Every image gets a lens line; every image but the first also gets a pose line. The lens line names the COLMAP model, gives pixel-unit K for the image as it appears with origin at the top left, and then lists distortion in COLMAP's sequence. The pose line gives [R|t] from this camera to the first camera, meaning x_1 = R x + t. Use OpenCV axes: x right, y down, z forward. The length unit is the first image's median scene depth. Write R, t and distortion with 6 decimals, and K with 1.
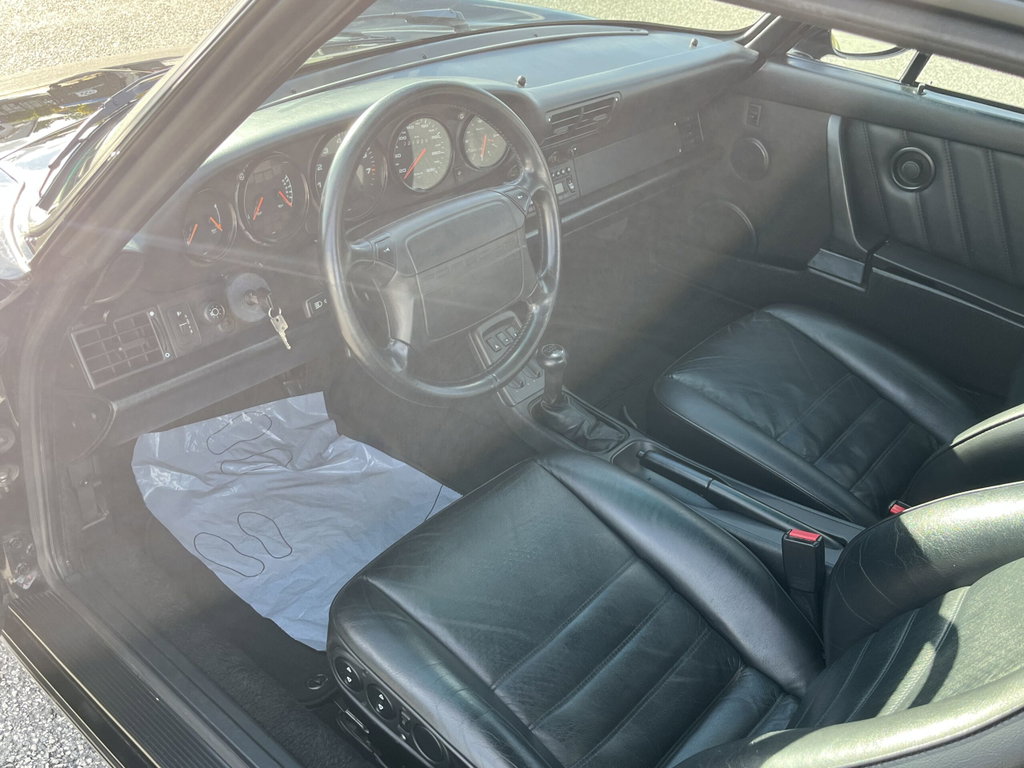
lens RADIAL K [[932.8, 0, 513.7], [0, 932.8, 382.5], [0, 0, 1]] dist [0.023796, 0.000000]
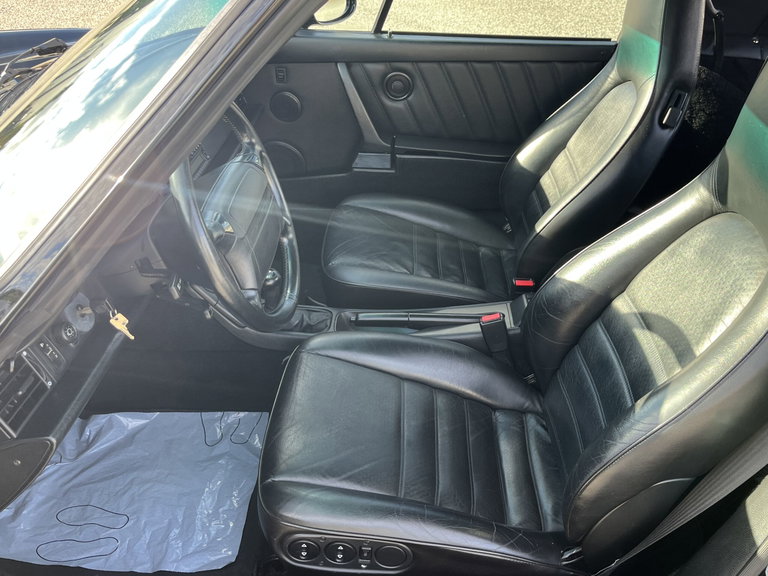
lens RADIAL K [[699.6, 0, 381.5], [0, 699.6, 289.4], [0, 0, 1]] dist [0.023796, 0.000000]
pose [[0.785906, -0.366713, 0.497869, -0.295482], [0.365753, 0.924896, 0.103891, -0.050670], [-0.498574, 0.100449, 0.861007, 0.062051]]
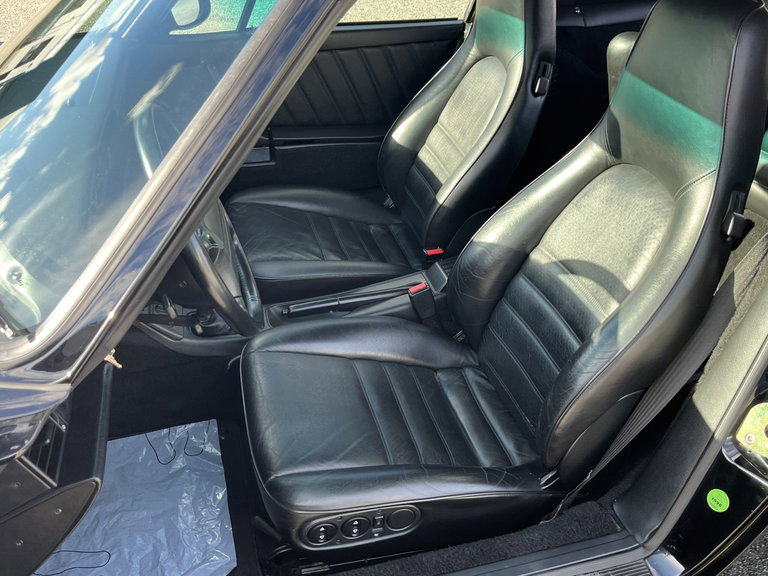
lens RADIAL K [[699.6, 0, 368.5], [0, 699.6, 285.7], [0, 0, 1]] dist [0.023796, 0.000000]
pose [[0.572176, -0.492274, 0.655958, -0.418765], [0.472720, 0.851549, 0.226716, -0.124048], [-0.670187, 0.180363, 0.719944, 0.116466]]
